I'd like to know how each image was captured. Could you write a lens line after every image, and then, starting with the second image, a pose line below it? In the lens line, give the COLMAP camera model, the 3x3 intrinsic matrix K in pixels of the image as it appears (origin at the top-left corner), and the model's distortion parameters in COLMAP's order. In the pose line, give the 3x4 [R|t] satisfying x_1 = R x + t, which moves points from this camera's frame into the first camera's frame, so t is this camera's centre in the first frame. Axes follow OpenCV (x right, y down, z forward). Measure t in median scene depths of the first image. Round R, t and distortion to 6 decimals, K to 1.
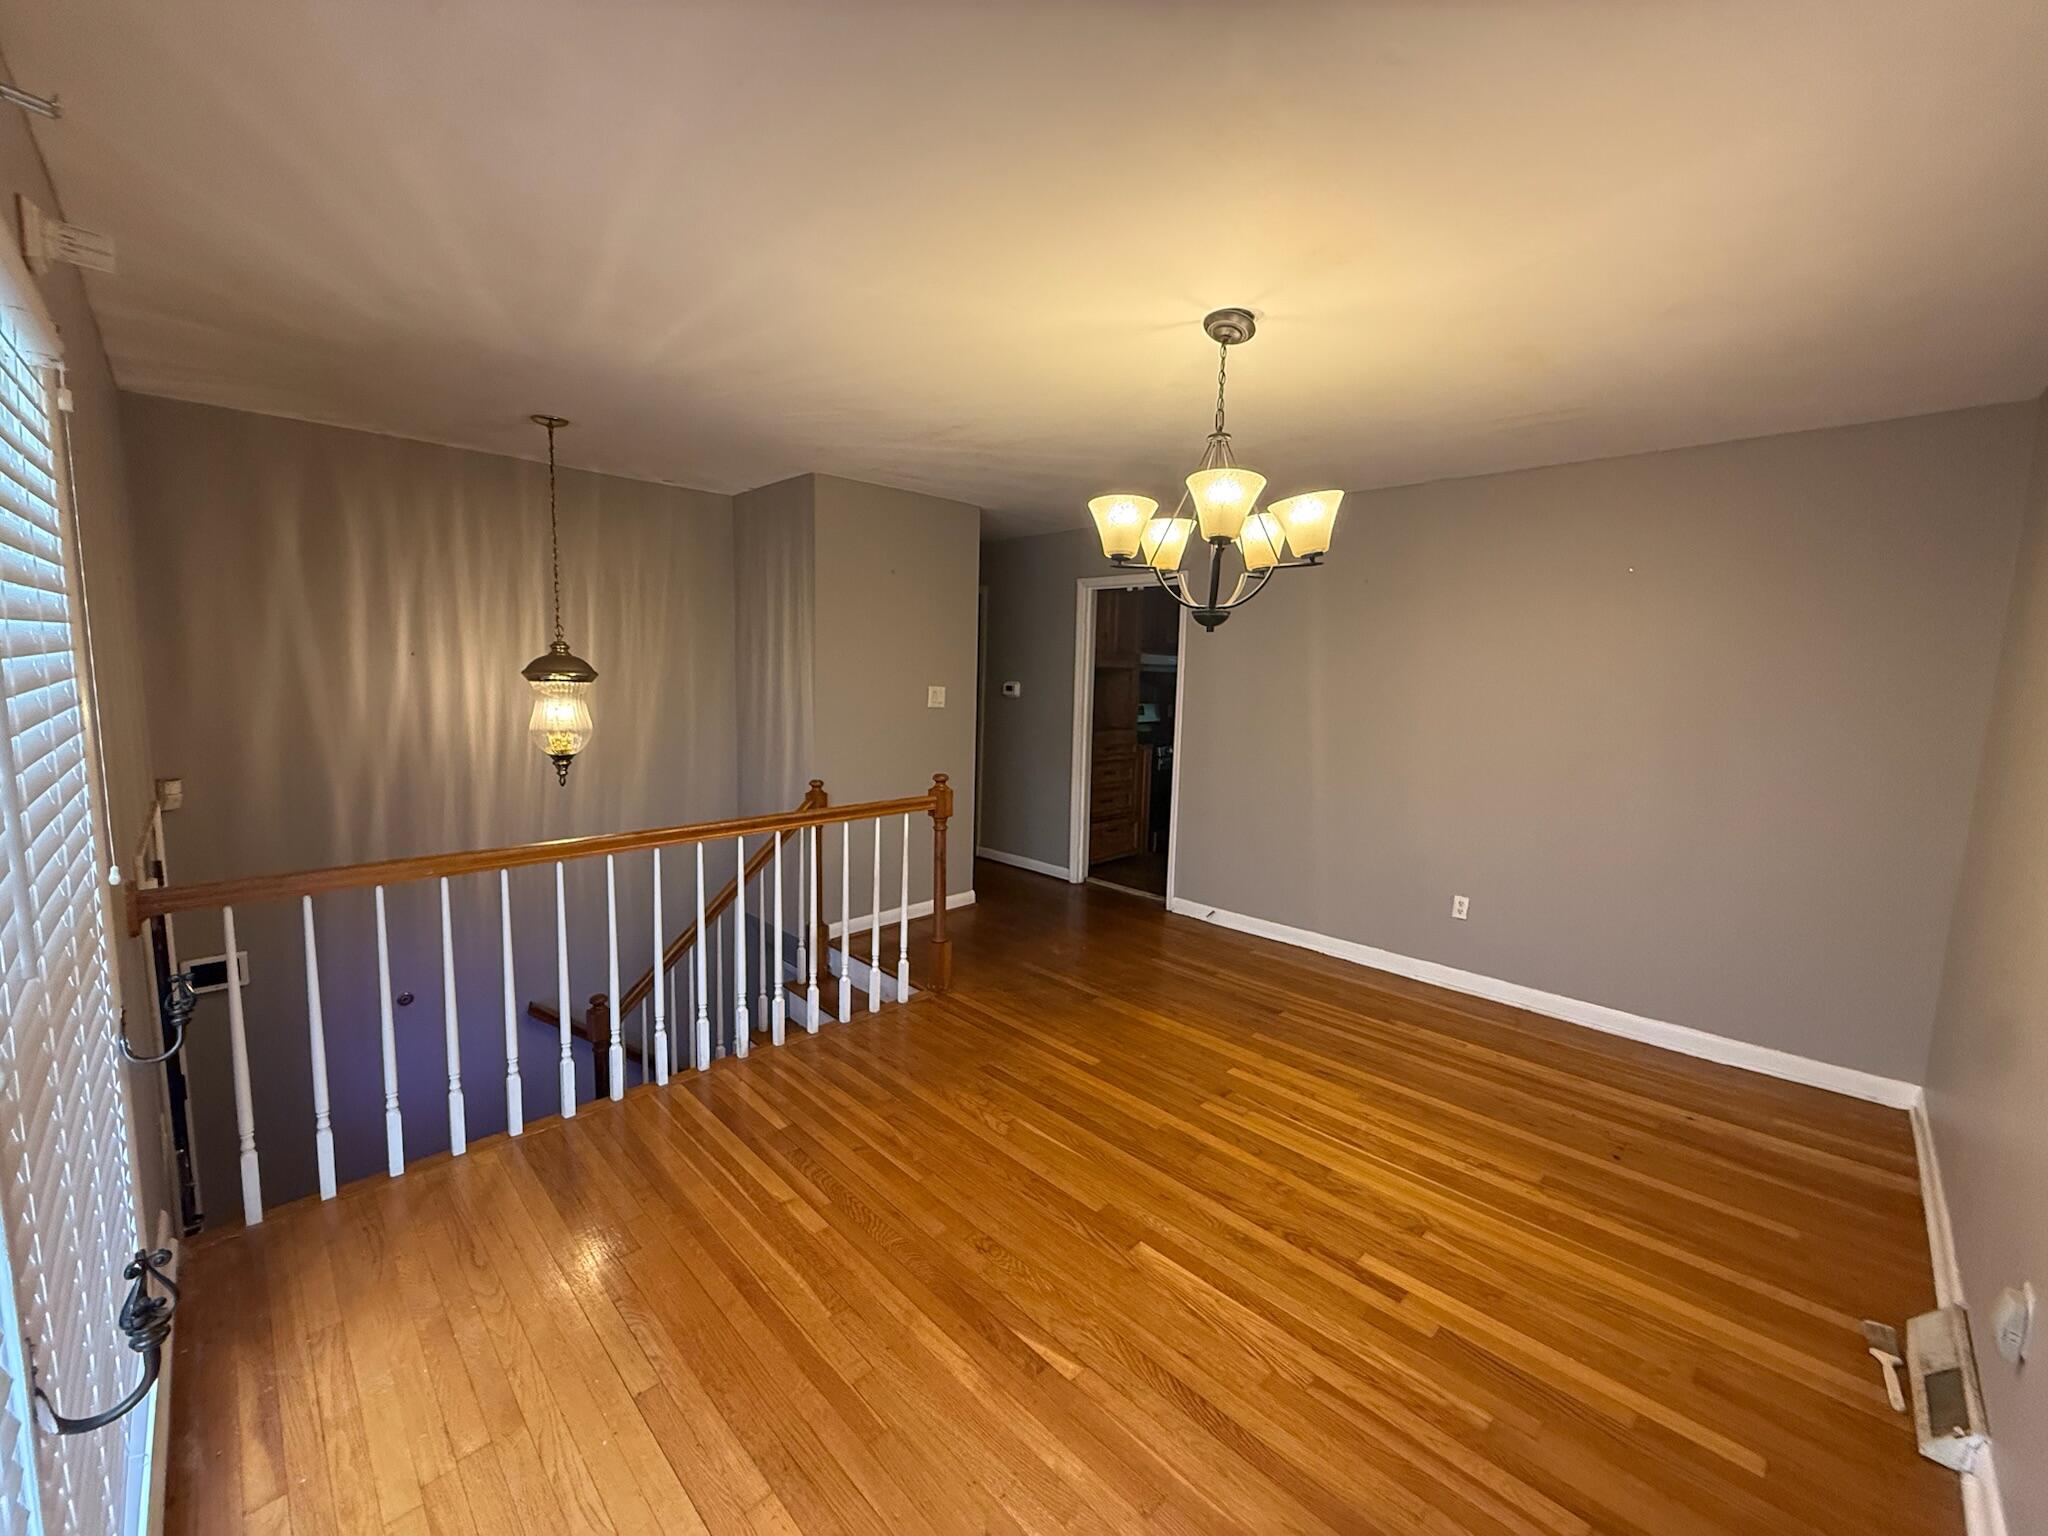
lens RADIAL K [[817.6, 0, 1024.0], [0, 817.6, 768.0], [0, 0, 1]] dist [0.001117, 0.000130]
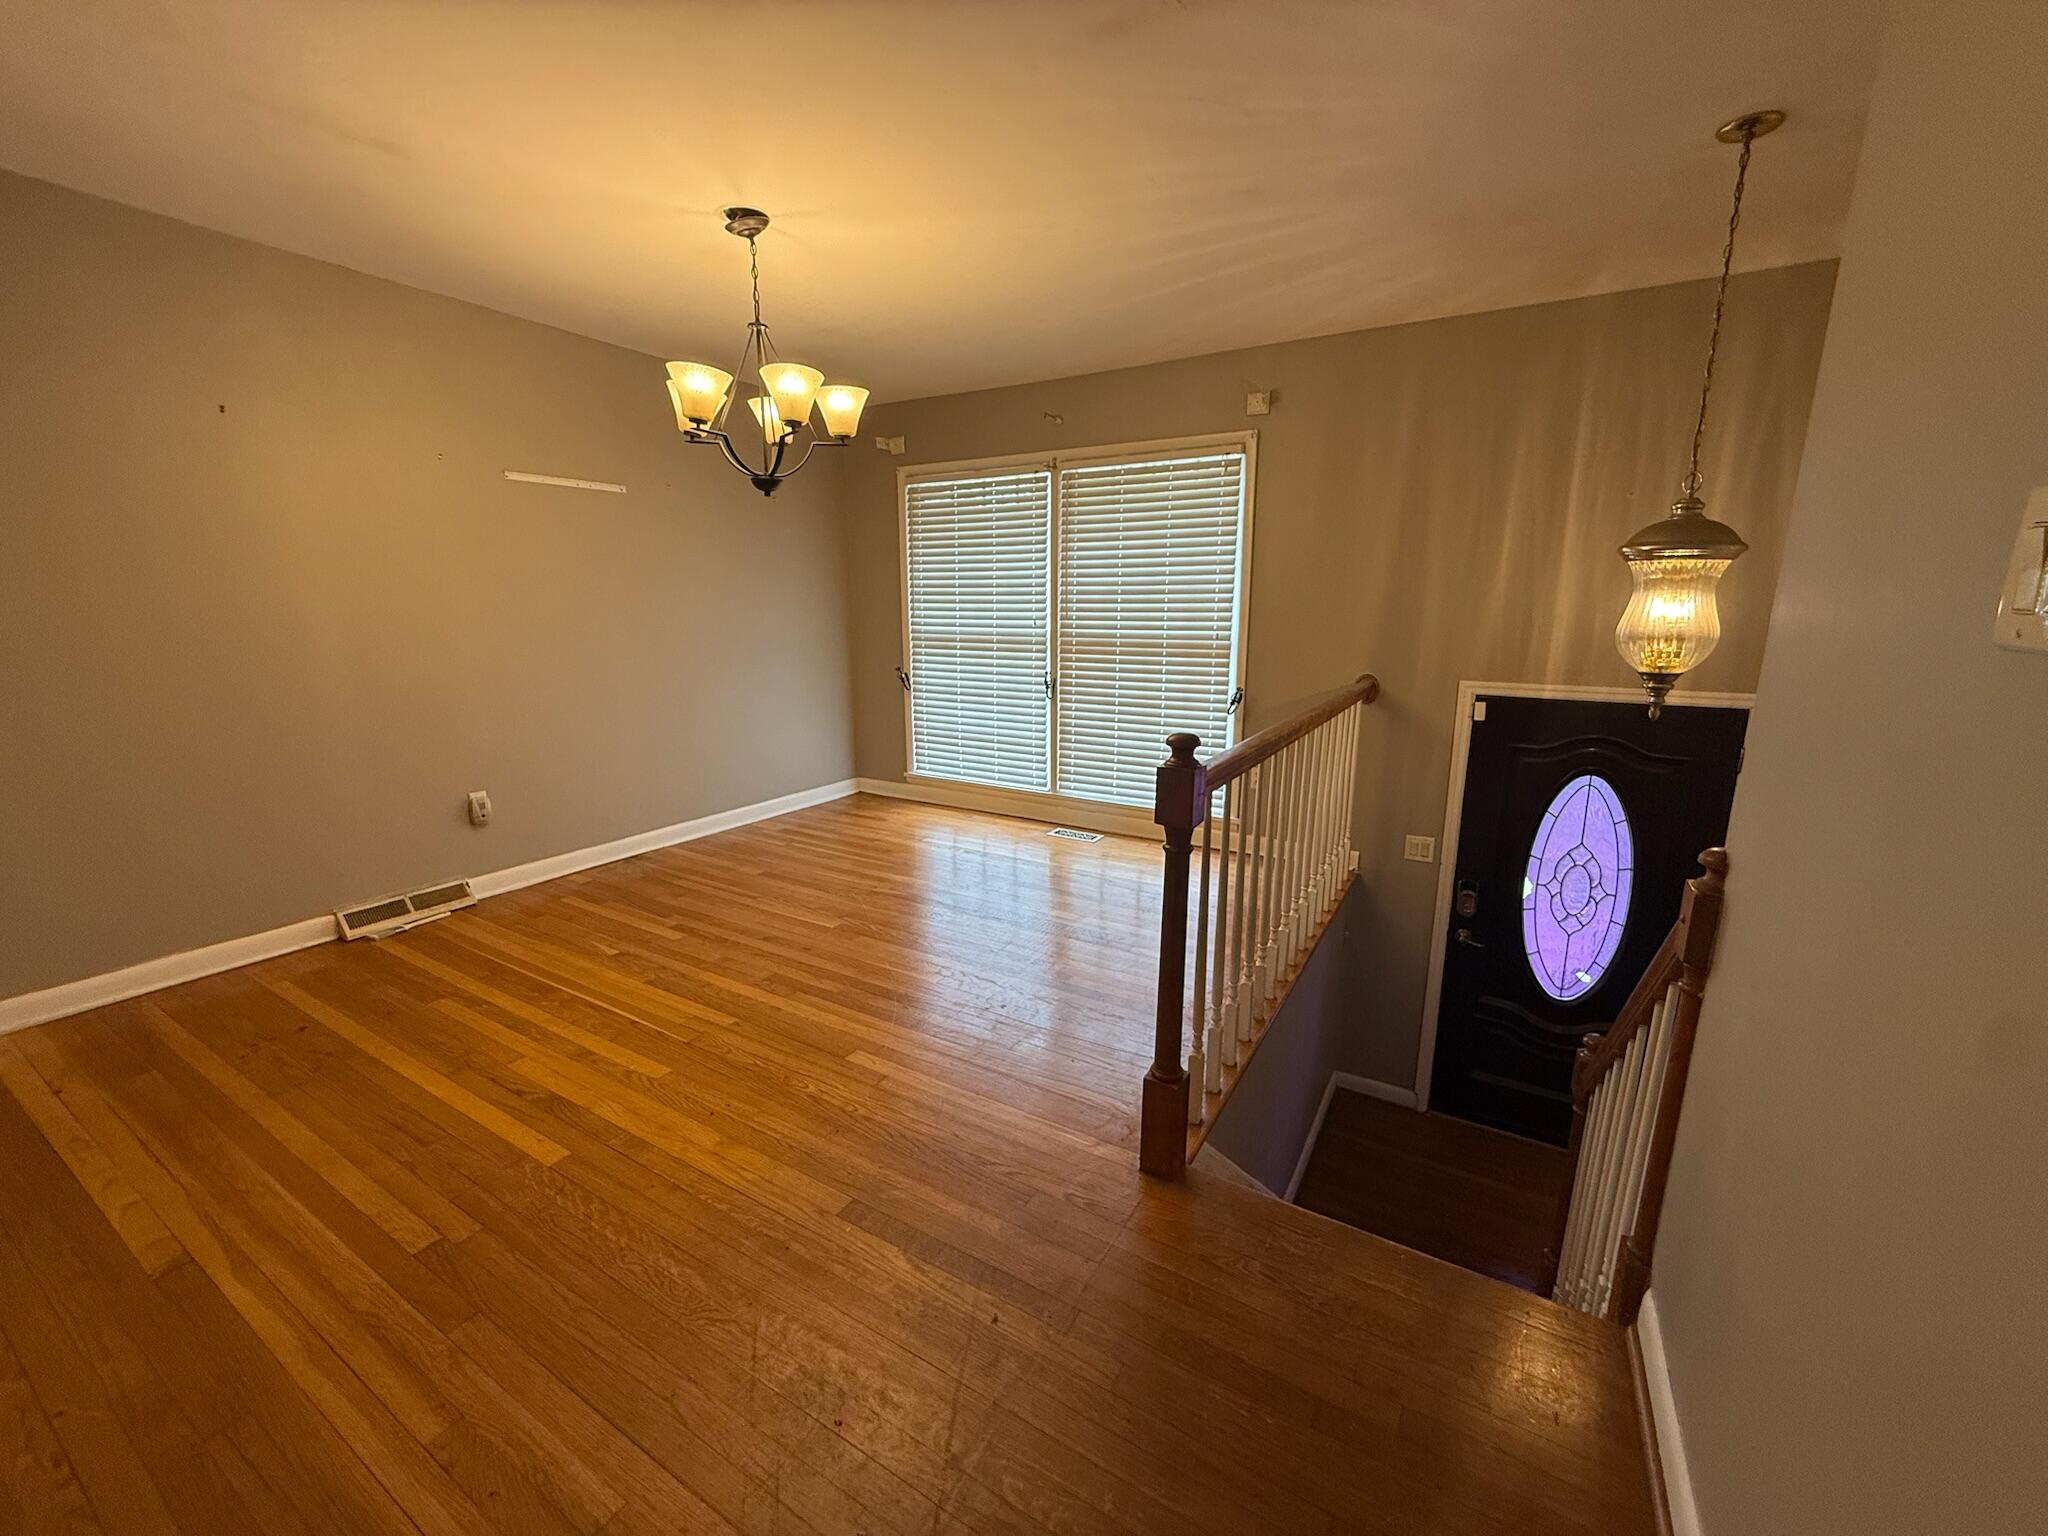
lens RADIAL K [[817.6, 0, 1024.0], [0, 817.6, 768.0], [0, 0, 1]] dist [0.001117, 0.000130]
pose [[-0.969157, 0.019878, -0.245641, 0.116602], [-0.060245, 0.947392, 0.314354, -0.133449], [0.238967, 0.319457, -0.916974, 1.655490]]
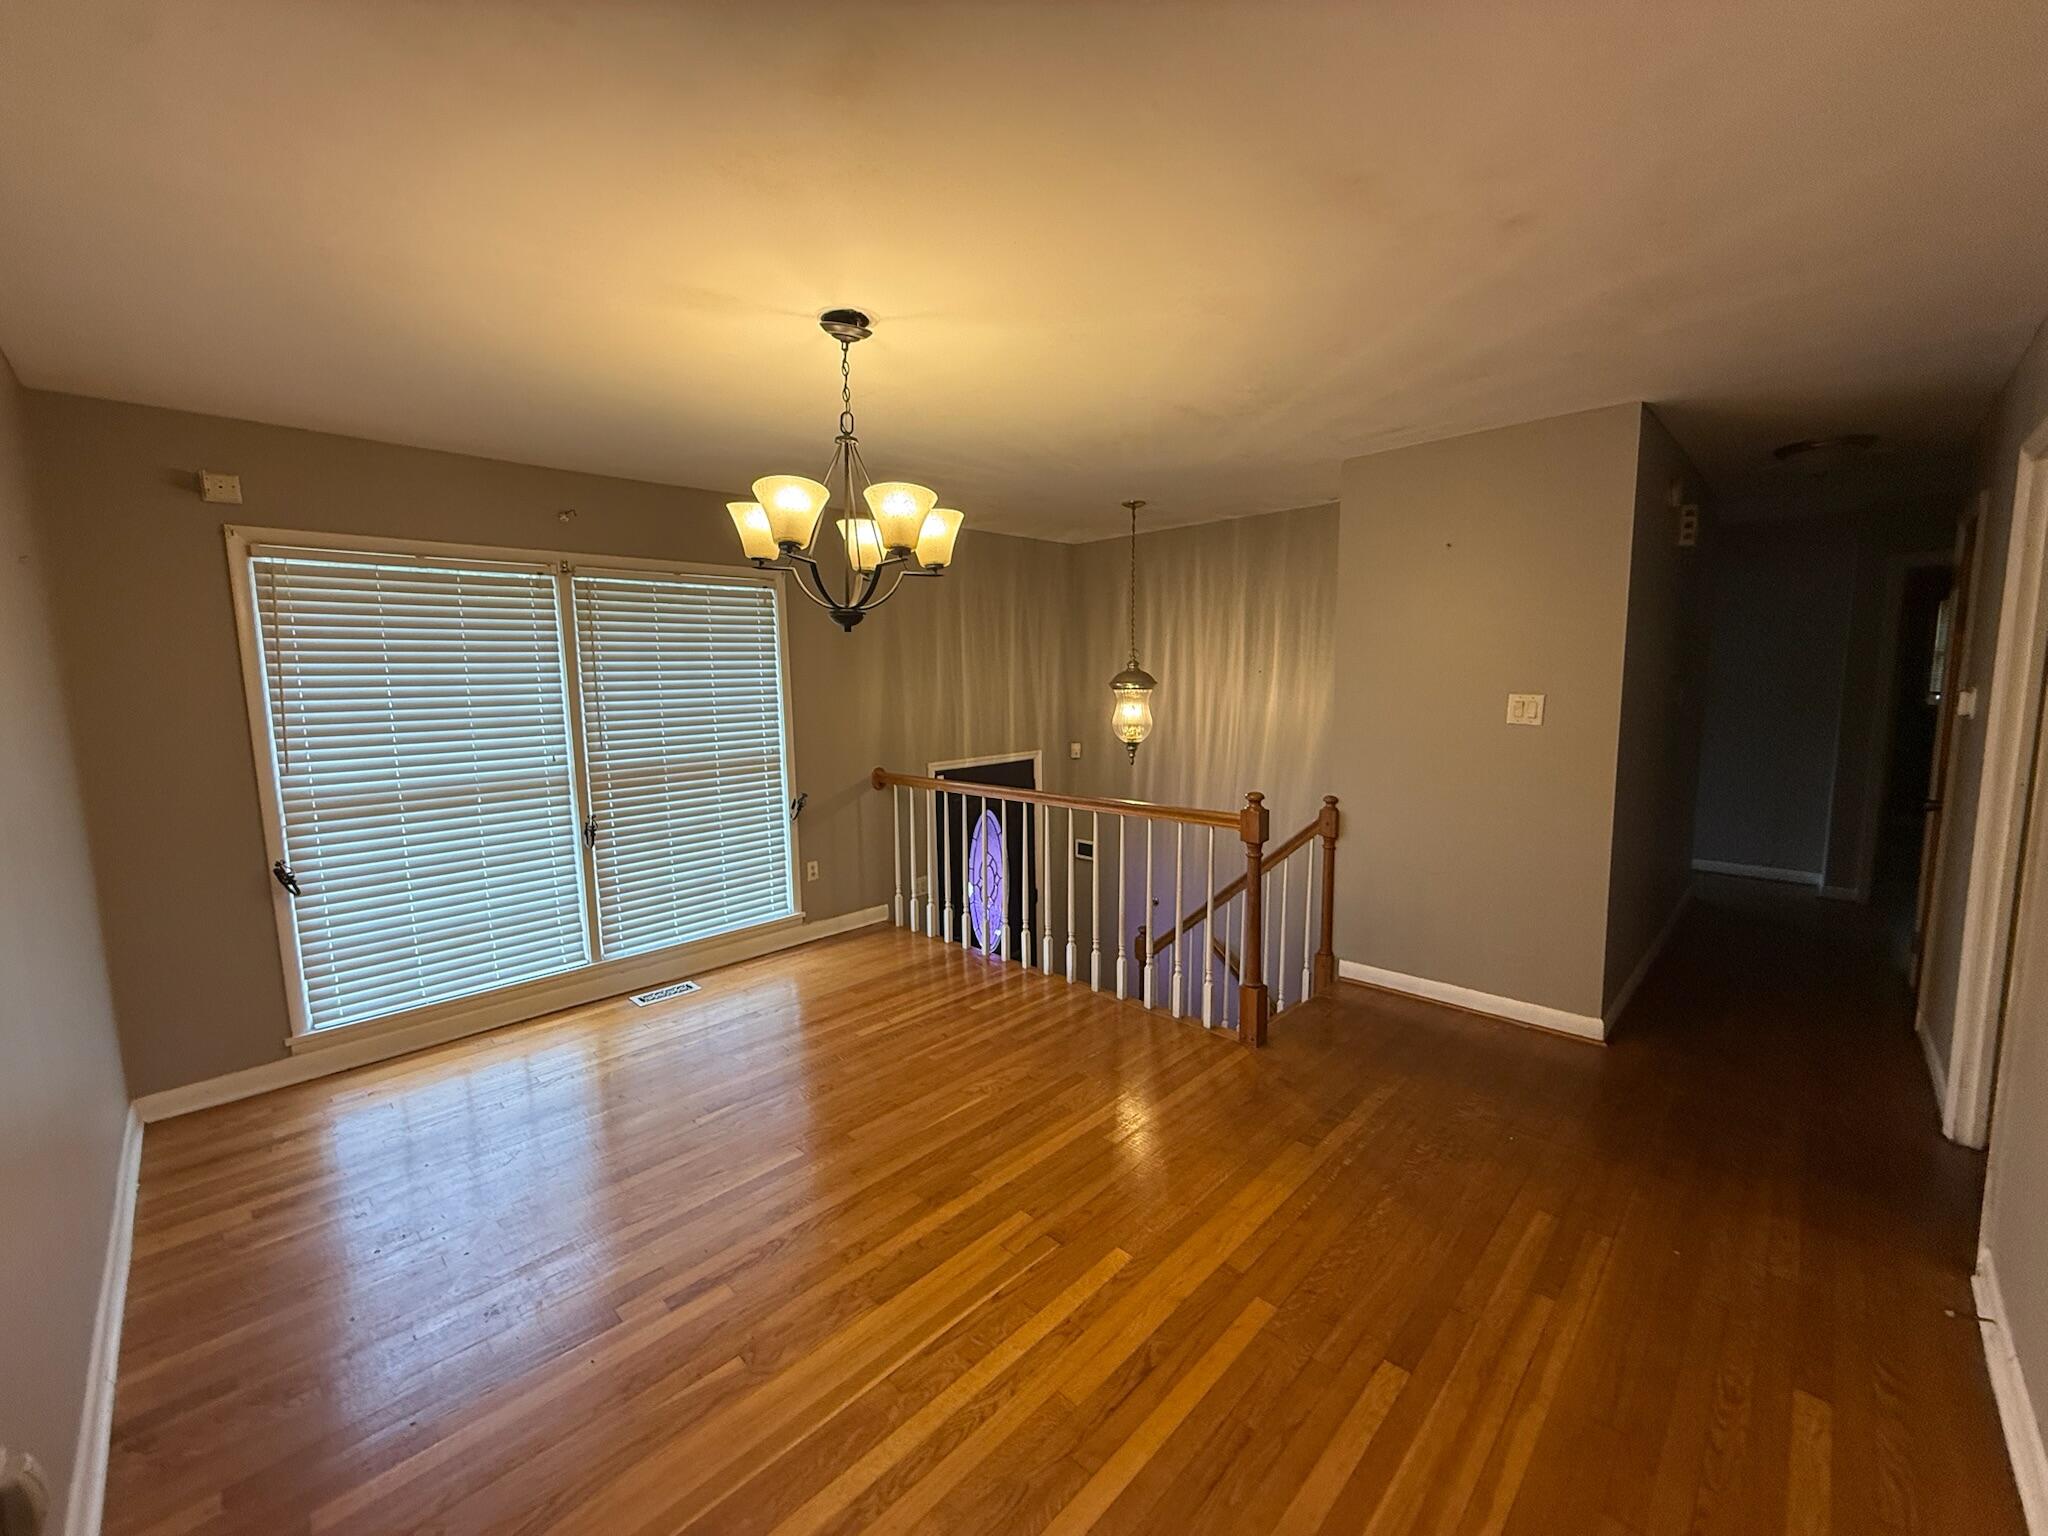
lens RADIAL K [[812.6, 0, 1011.9], [0, 812.6, 773.2], [0, 0, 1]] dist [-0.000502, 0.000035]
pose [[0.004077, 0.092602, -0.995695, 0.887317], [-0.107902, 0.989930, 0.091624, -0.075434], [0.994153, 0.107064, 0.014028, 0.857188]]
